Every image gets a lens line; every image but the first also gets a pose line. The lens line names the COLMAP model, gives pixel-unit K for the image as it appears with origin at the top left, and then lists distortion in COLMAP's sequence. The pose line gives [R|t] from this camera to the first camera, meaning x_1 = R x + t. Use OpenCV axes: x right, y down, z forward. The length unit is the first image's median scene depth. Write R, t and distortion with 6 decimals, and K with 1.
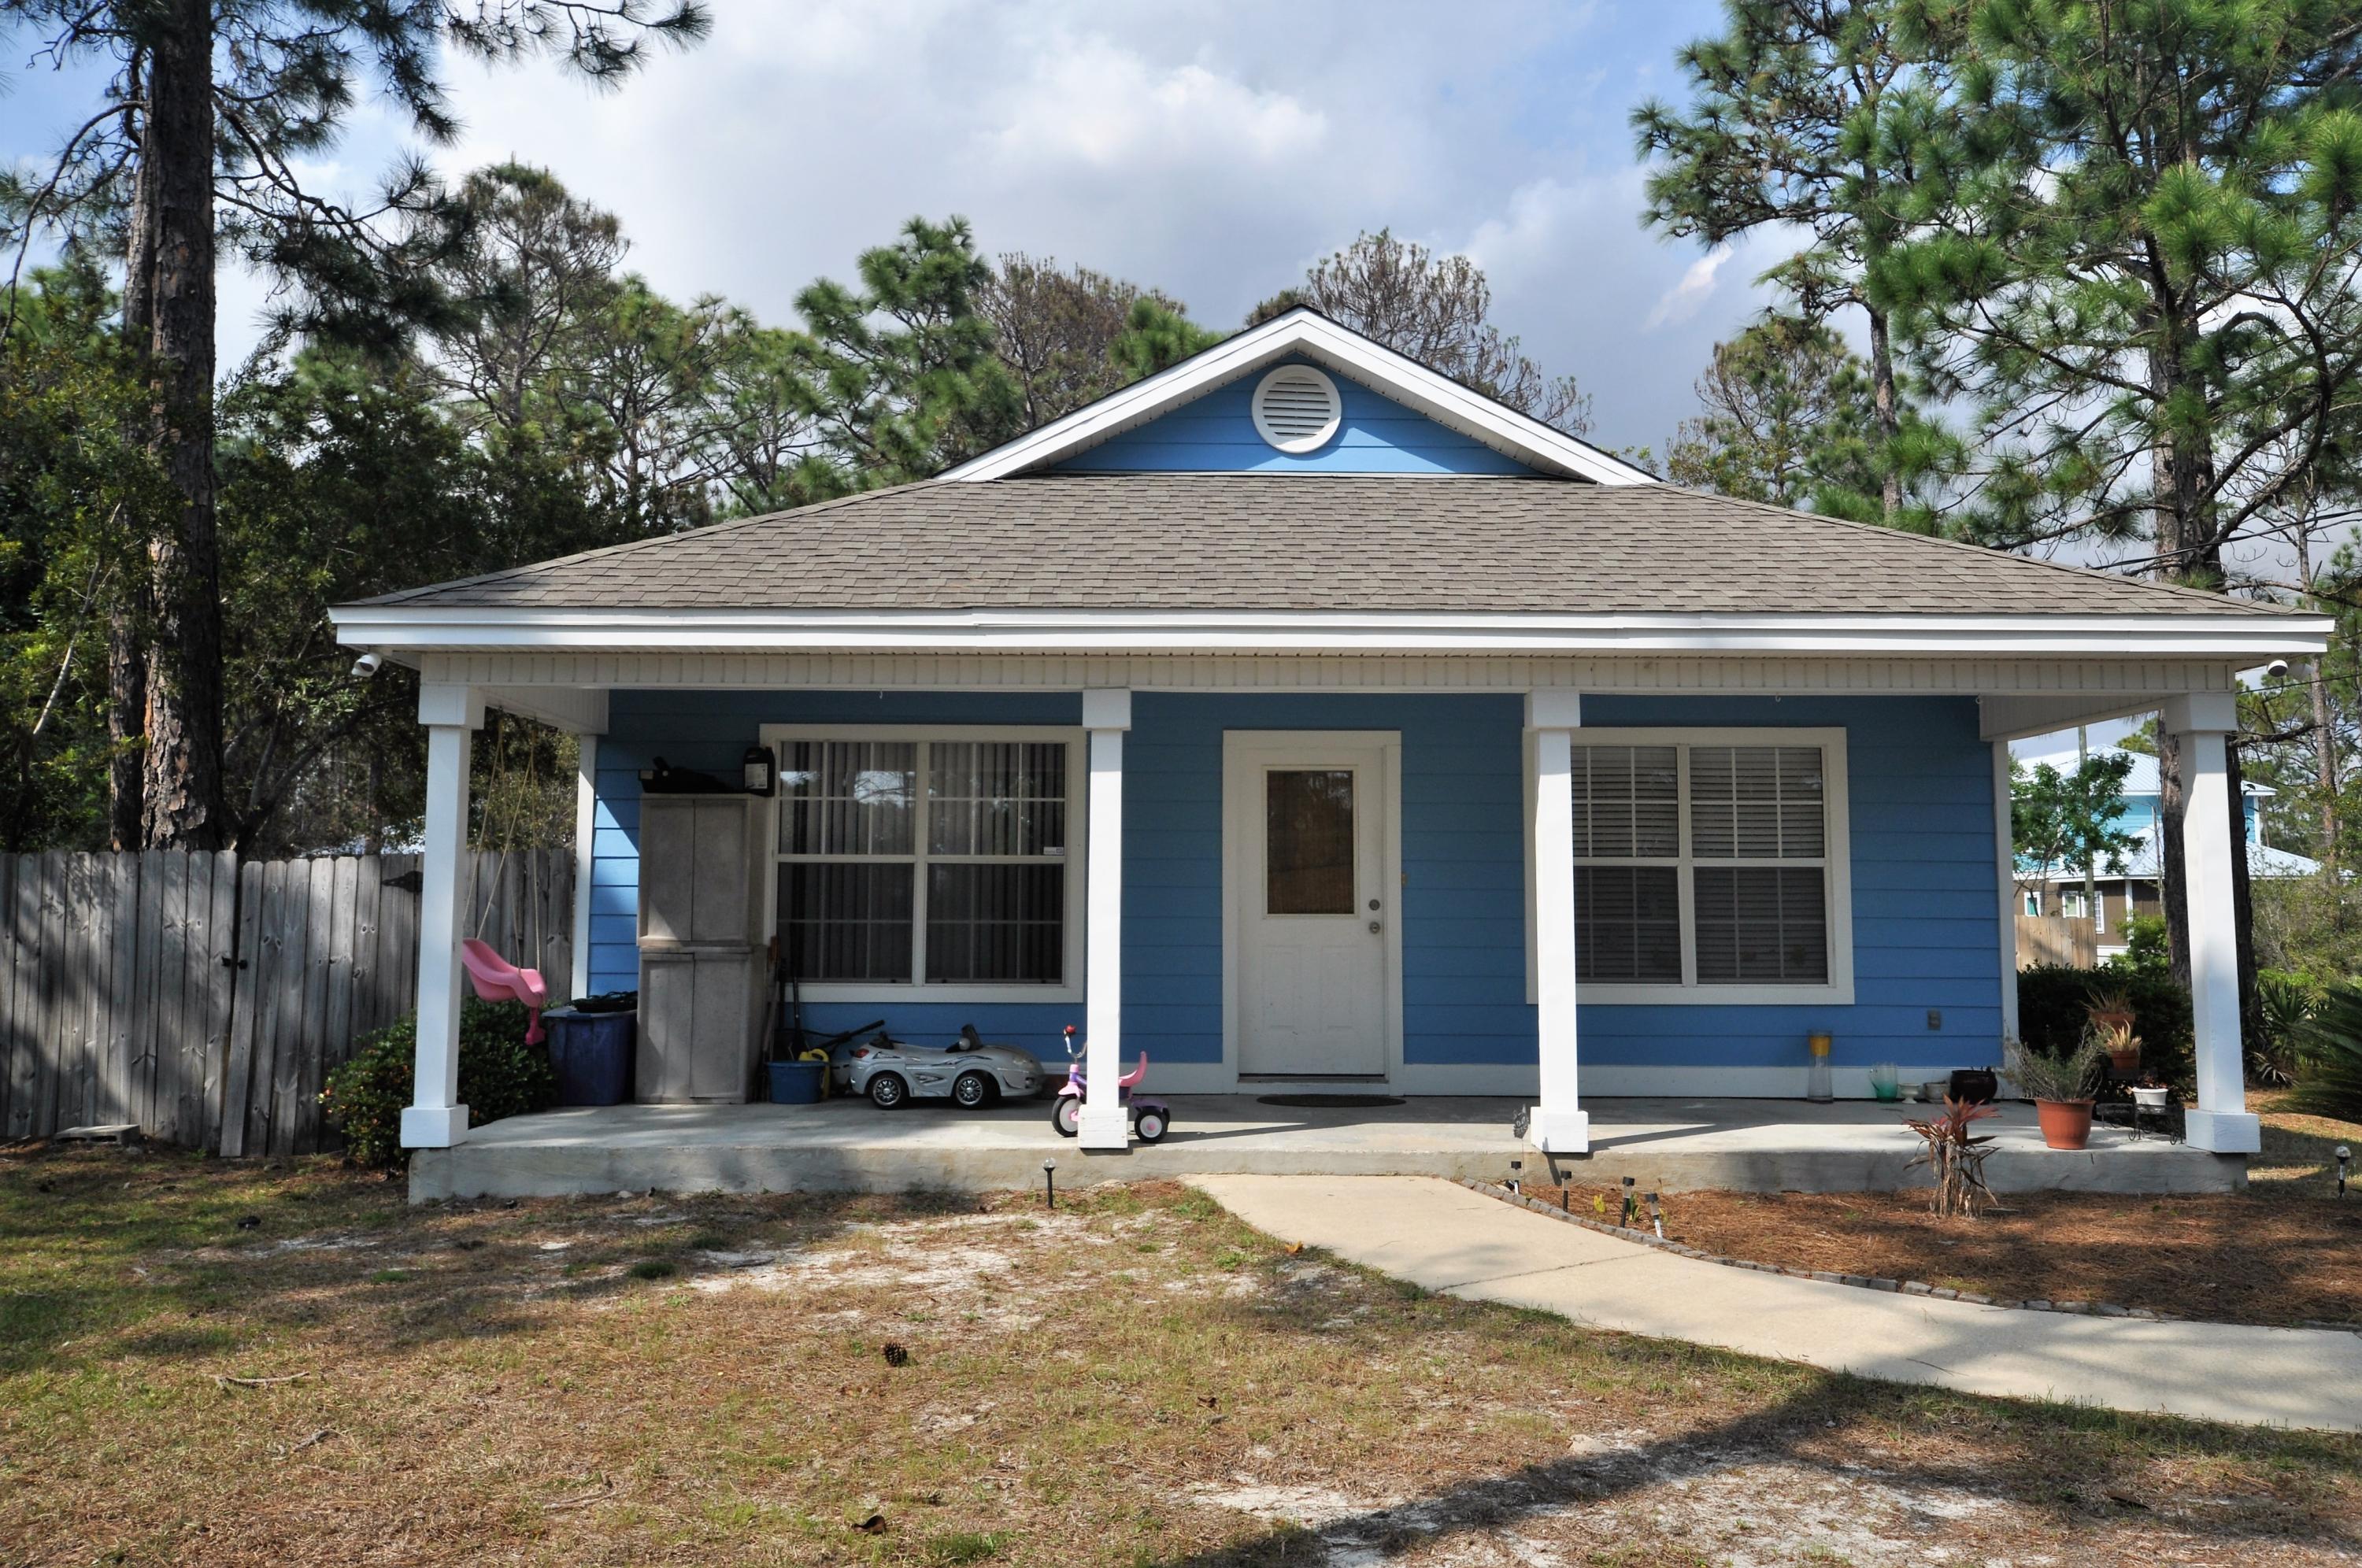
lens RADIAL K [[1774.1, 0, 1181.1], [0, 1774.1, 765.3], [0, 0, 1]] dist [0.009537, 0.003120]
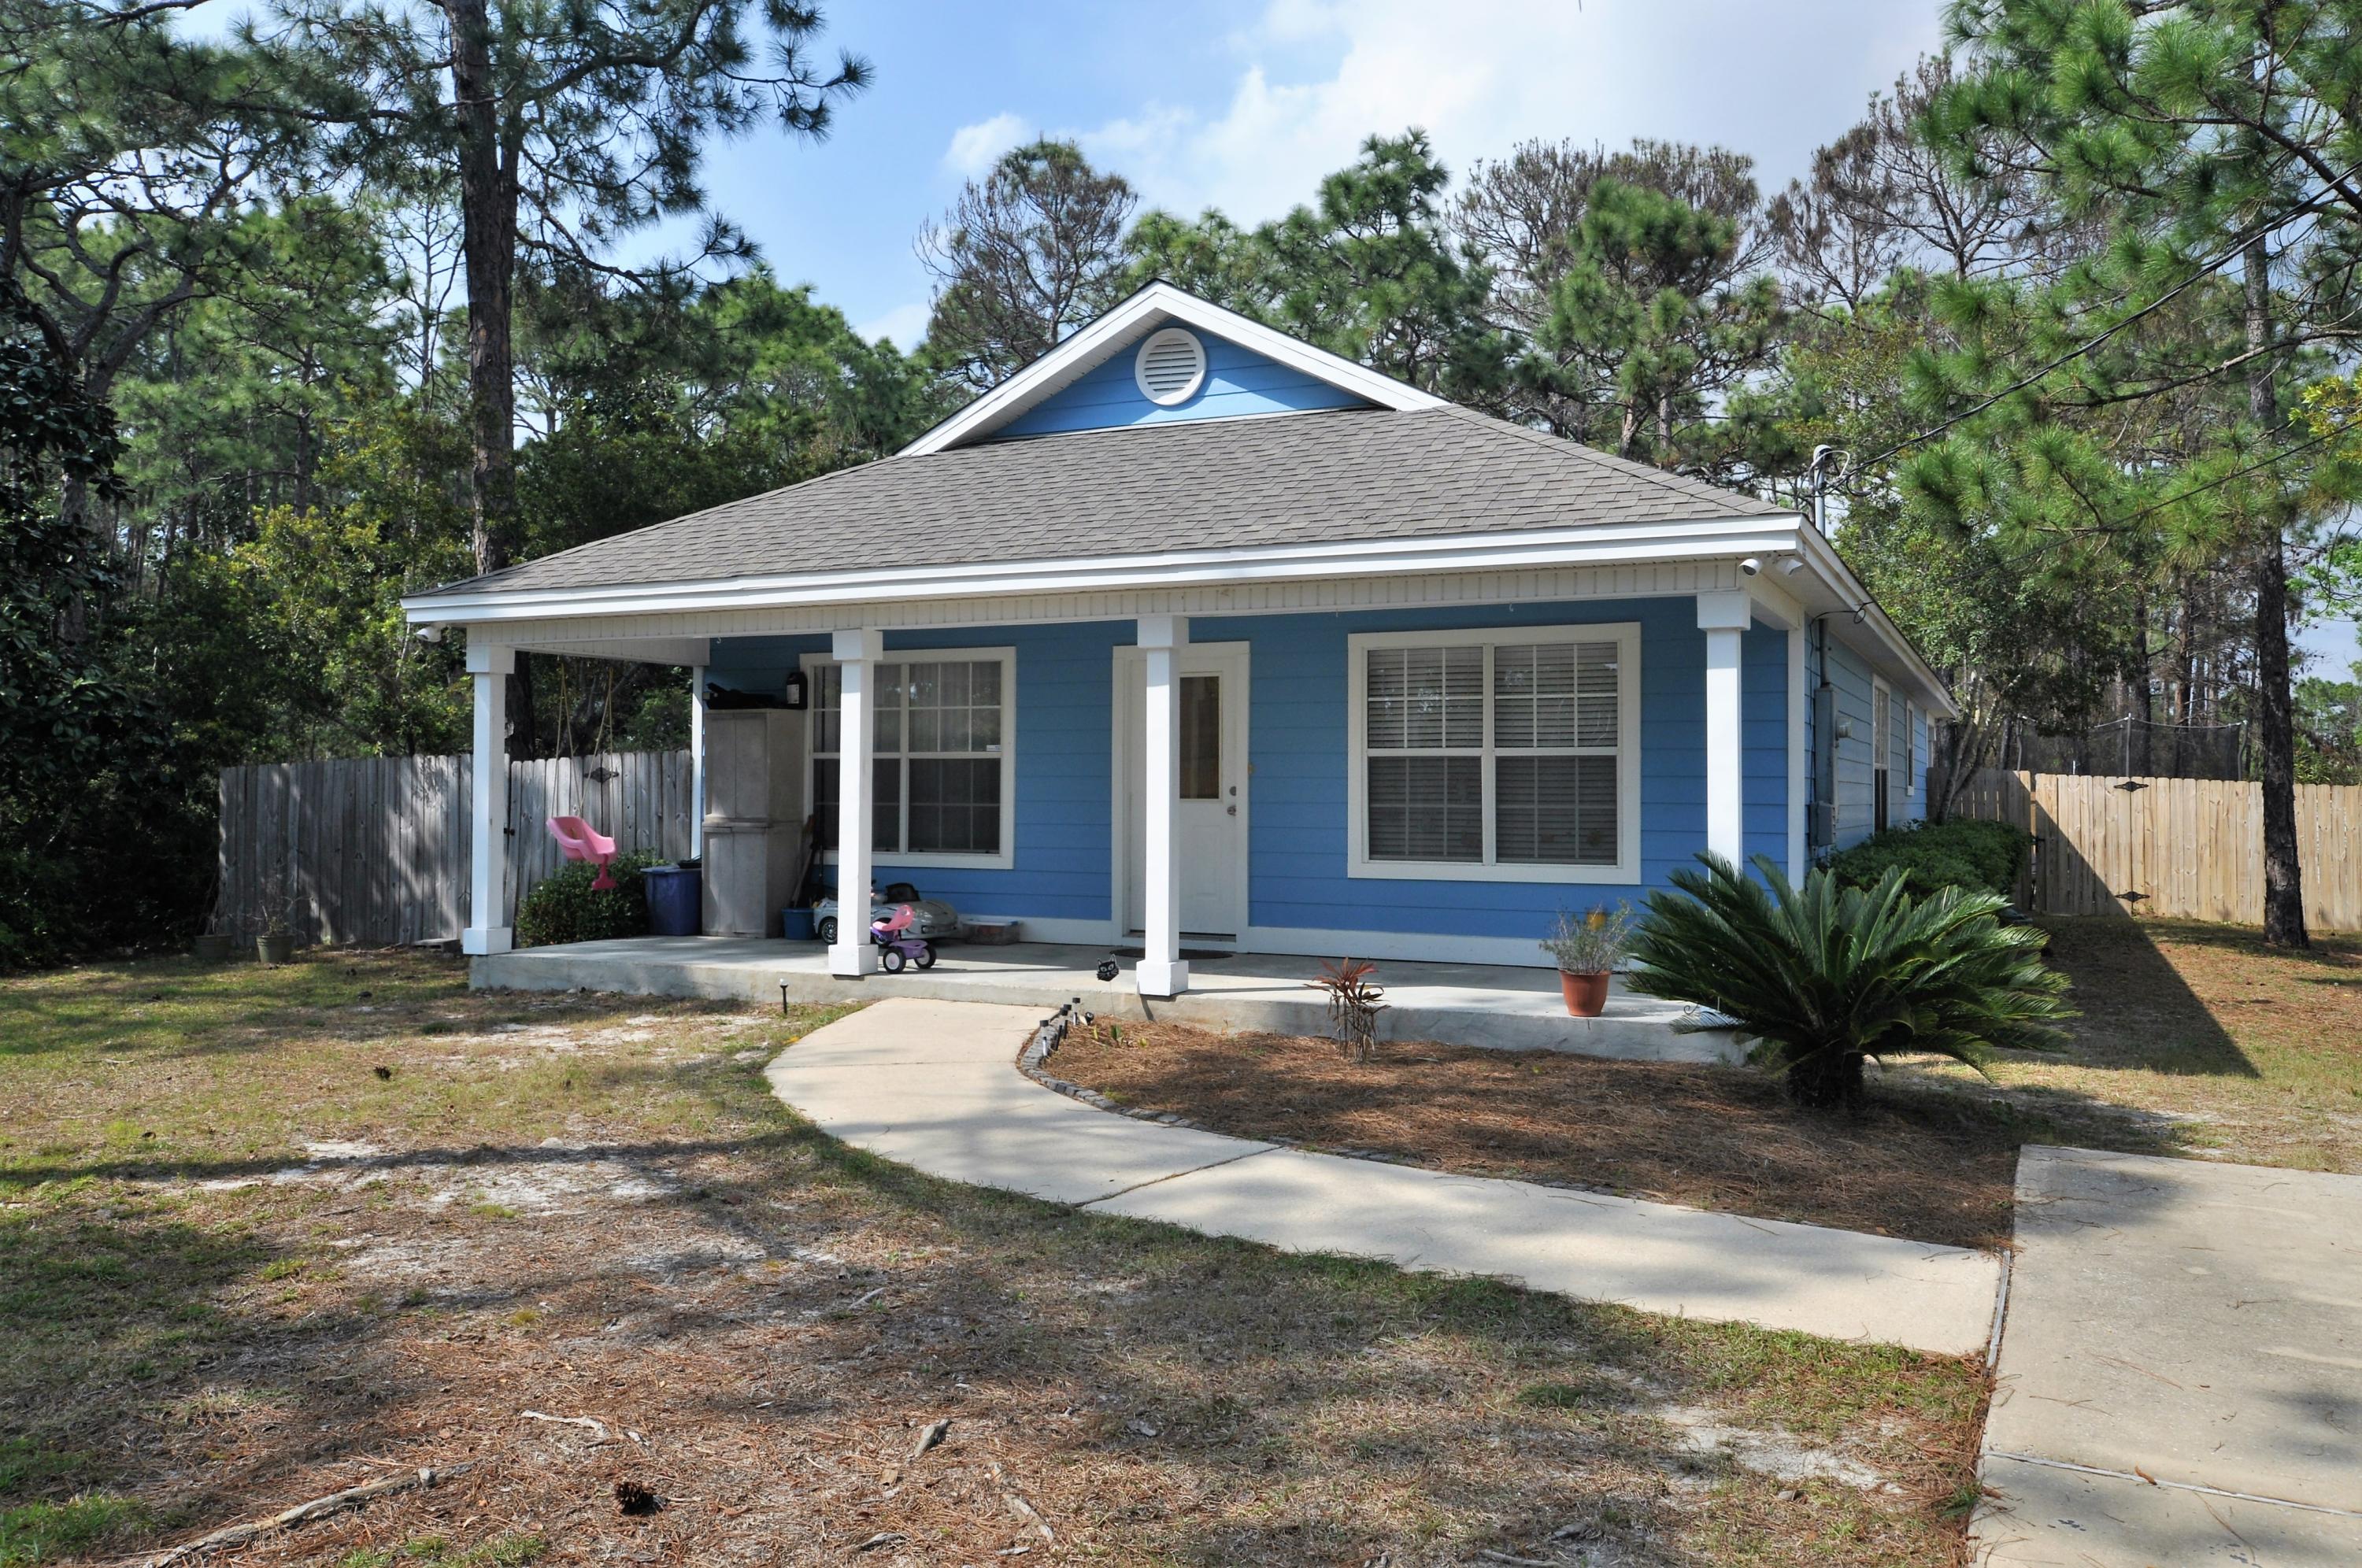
lens RADIAL K [[1791.6, 0, 1172.6], [0, 1791.6, 744.8], [0, 0, 1]] dist [-0.004775, -0.005533]
pose [[0.901483, -0.011885, -0.432652, 0.585088], [0.036113, 0.998203, 0.047826, -0.009490], [0.431306, -0.058738, 0.900292, -0.074796]]
